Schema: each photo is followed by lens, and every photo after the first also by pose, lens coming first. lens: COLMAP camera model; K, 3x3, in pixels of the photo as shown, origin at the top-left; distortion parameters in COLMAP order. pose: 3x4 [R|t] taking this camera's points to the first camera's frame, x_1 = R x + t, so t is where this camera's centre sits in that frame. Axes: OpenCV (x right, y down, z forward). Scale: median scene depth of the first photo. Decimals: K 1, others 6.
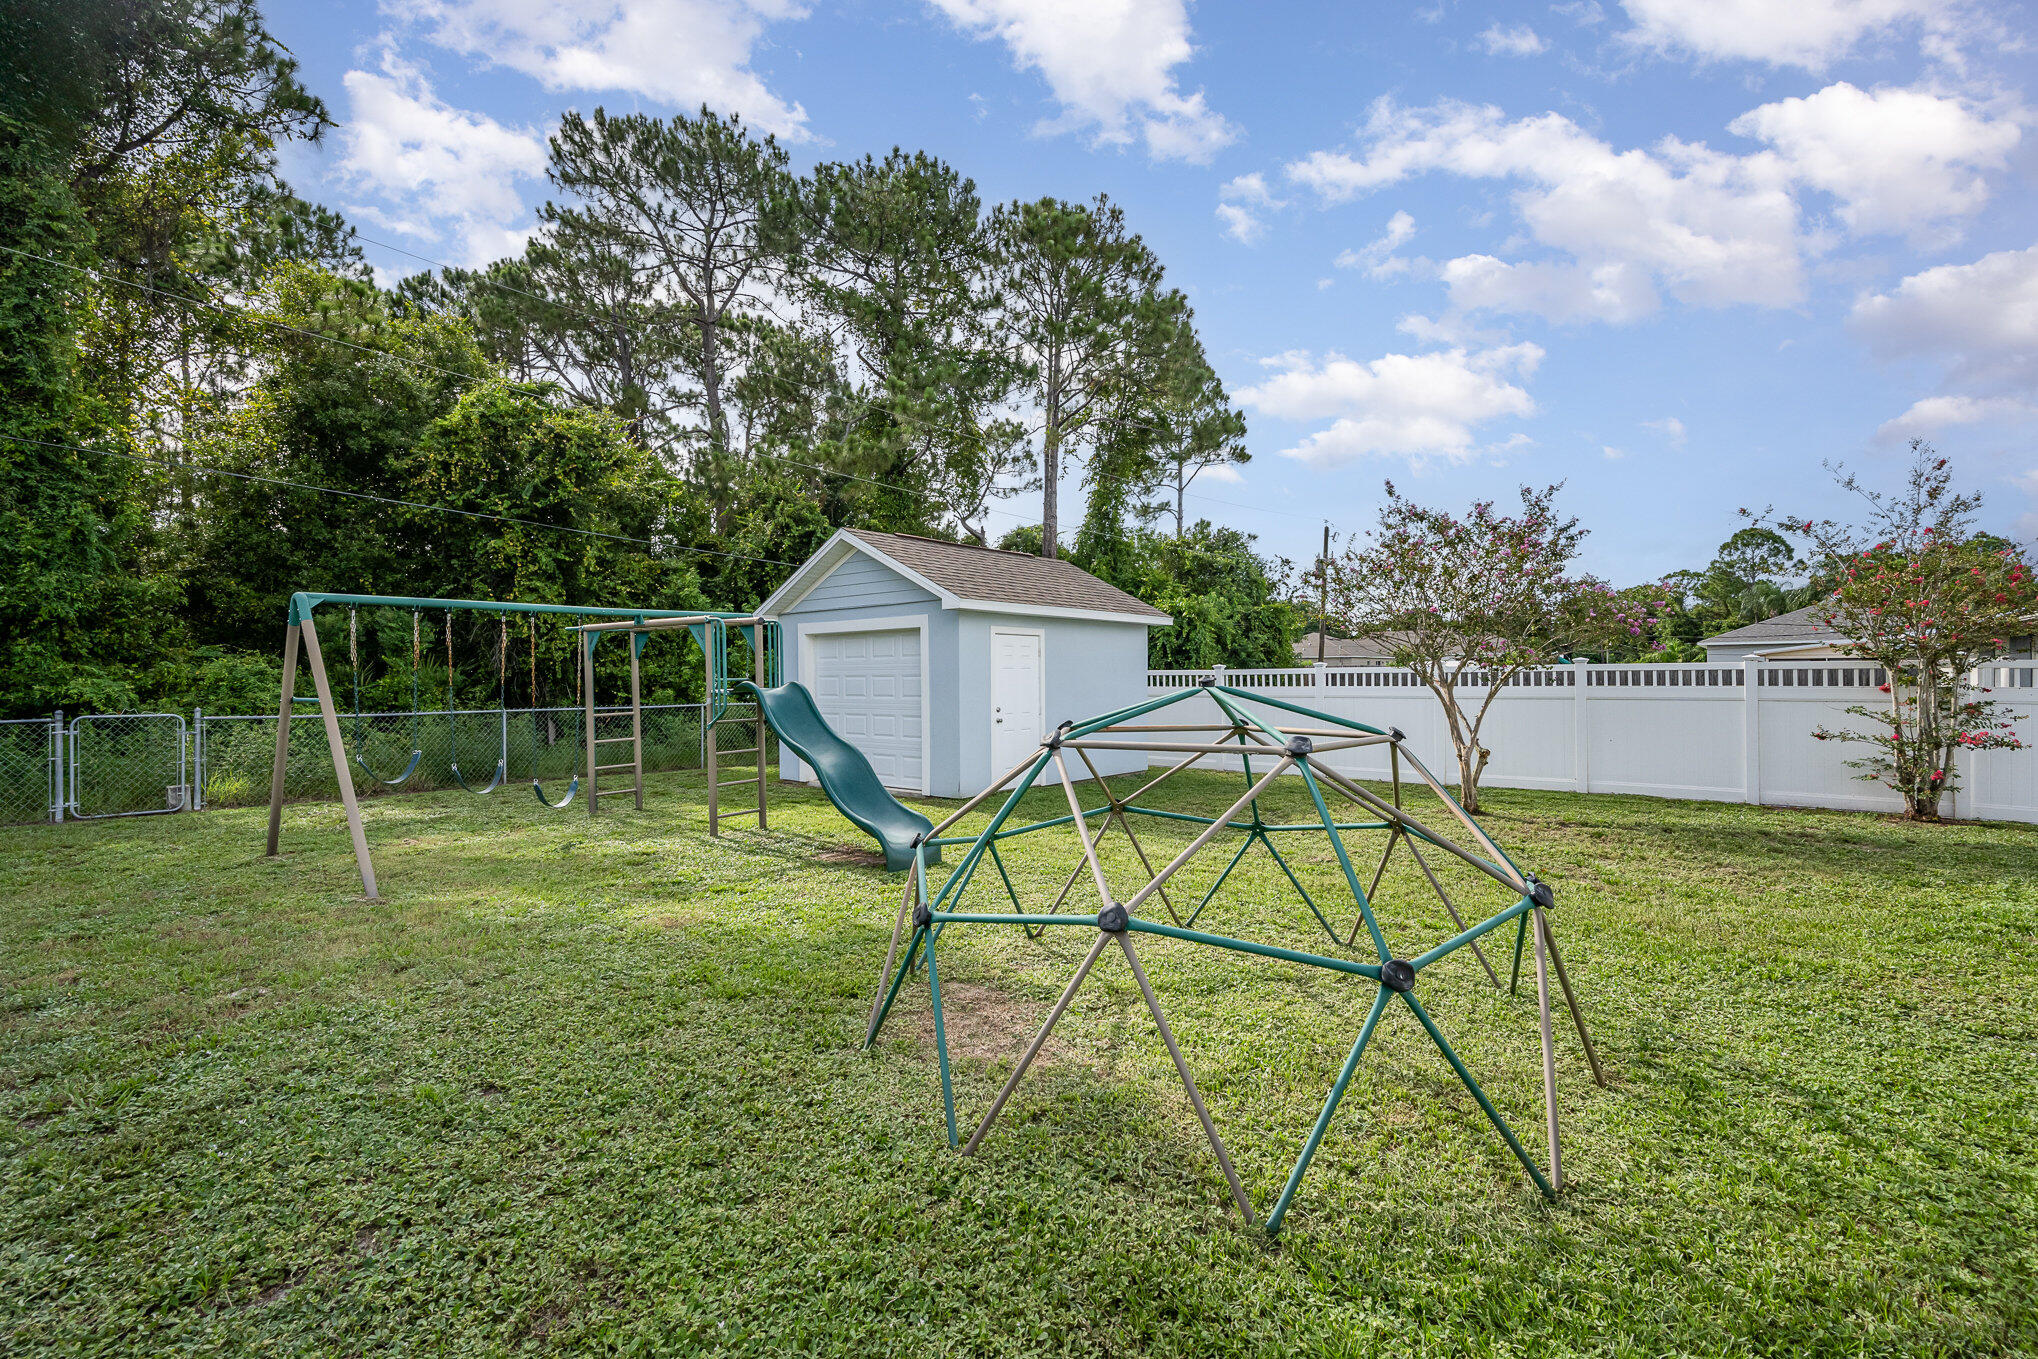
lens RADIAL K [[809.7, 0, 1016.8], [0, 809.7, 667.2], [0, 0, 1]] dist [0.001672, 0.000189]
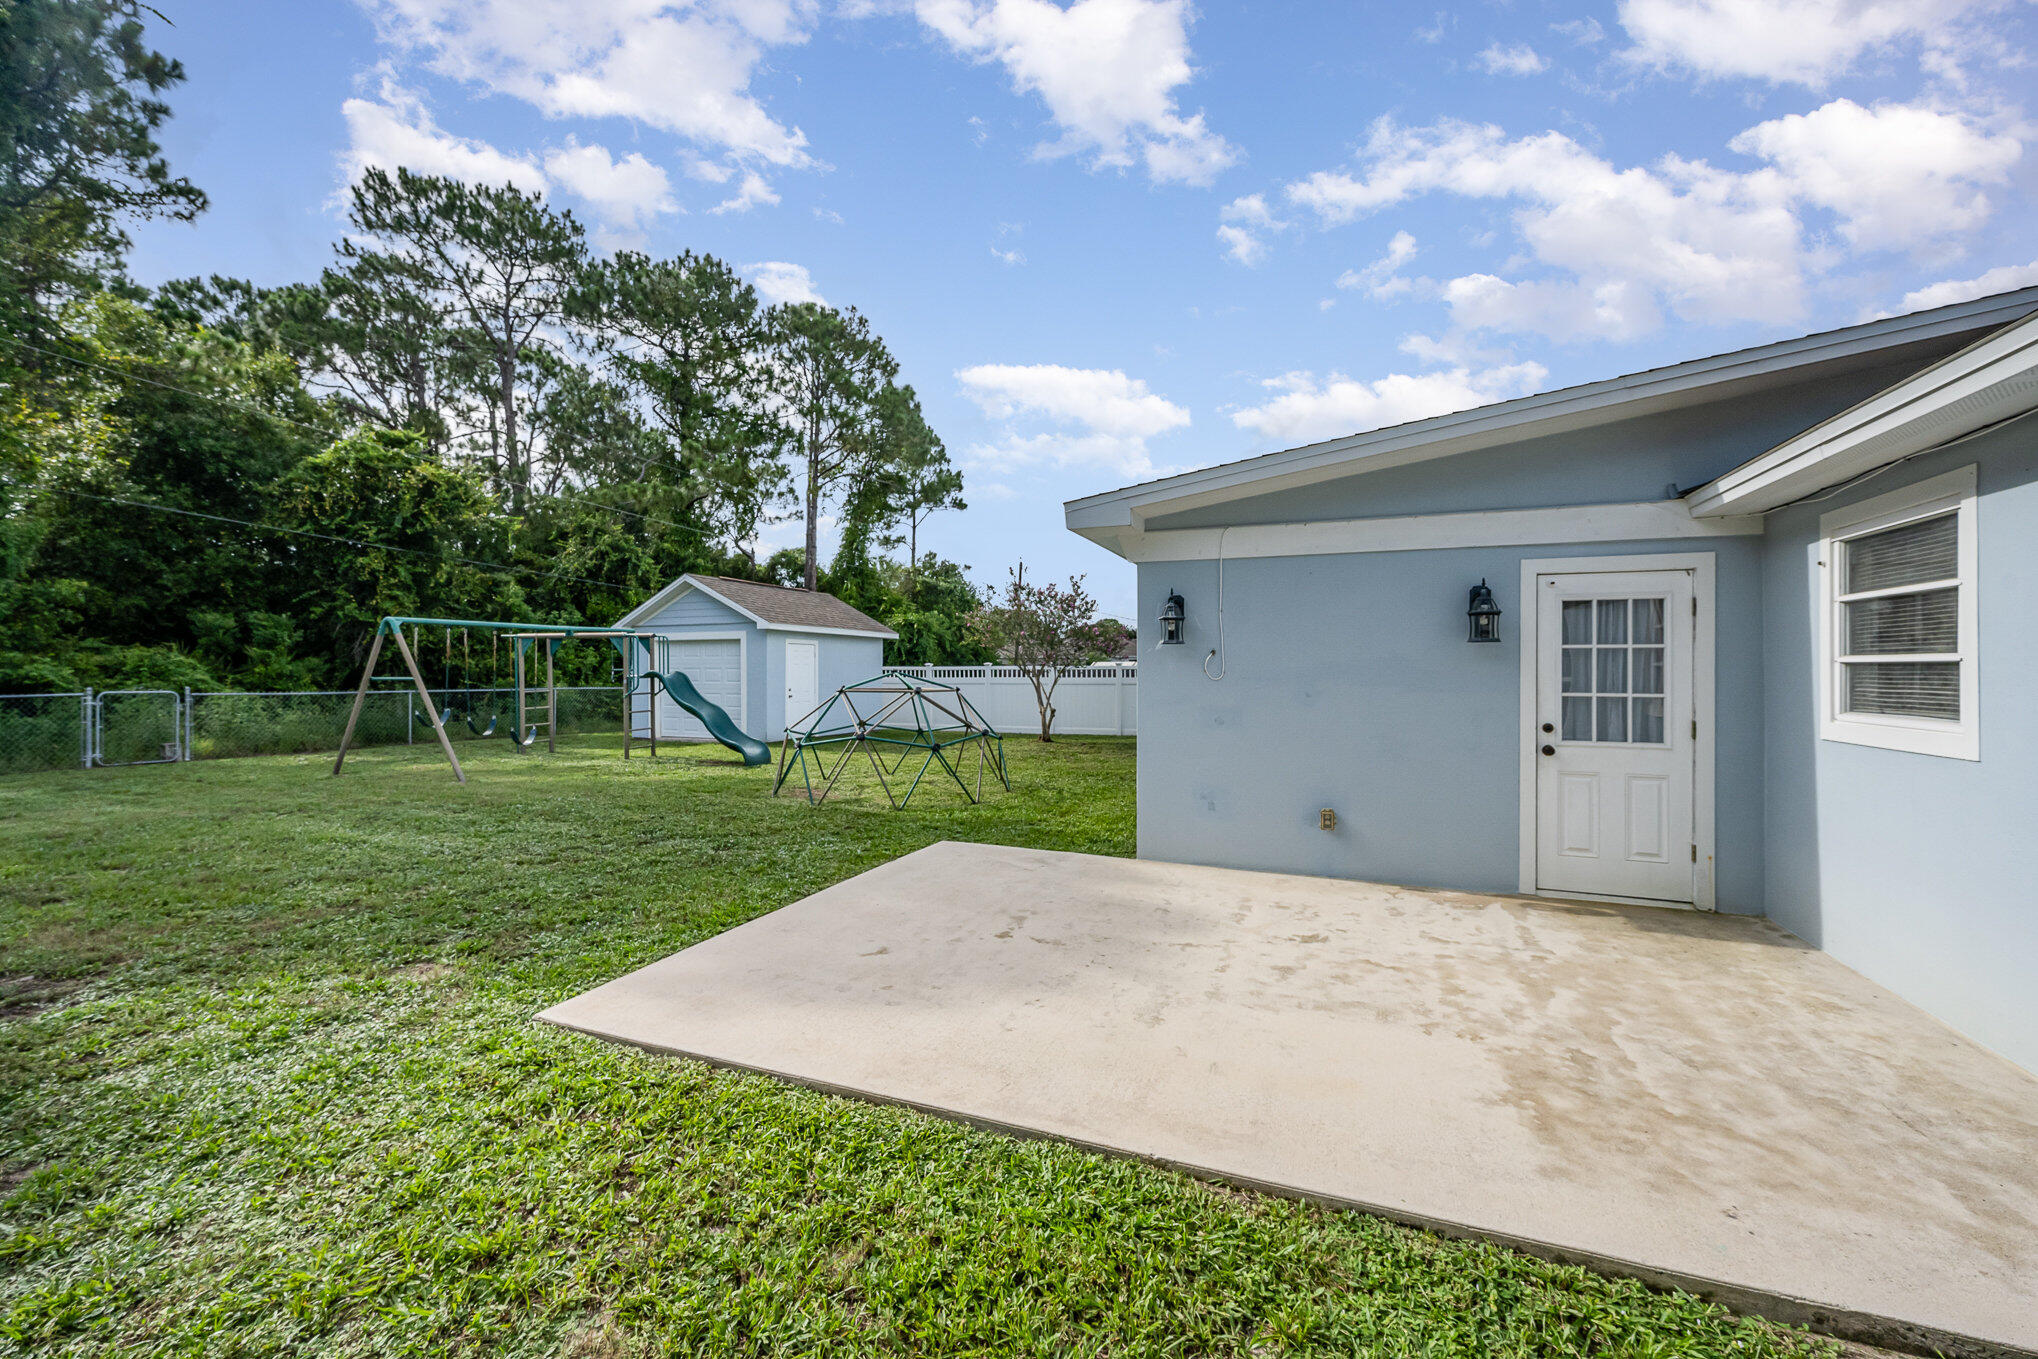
lens RADIAL K [[812.0, 0, 1024.4], [0, 812.0, 689.6], [0, 0, 1]] dist [0.002966, -0.000017]
pose [[0.950339, 0.000710, 0.311217, -0.041014], [-0.010504, 0.999501, 0.029793, -0.000643], [-0.311041, -0.031582, 0.949872, -0.356553]]
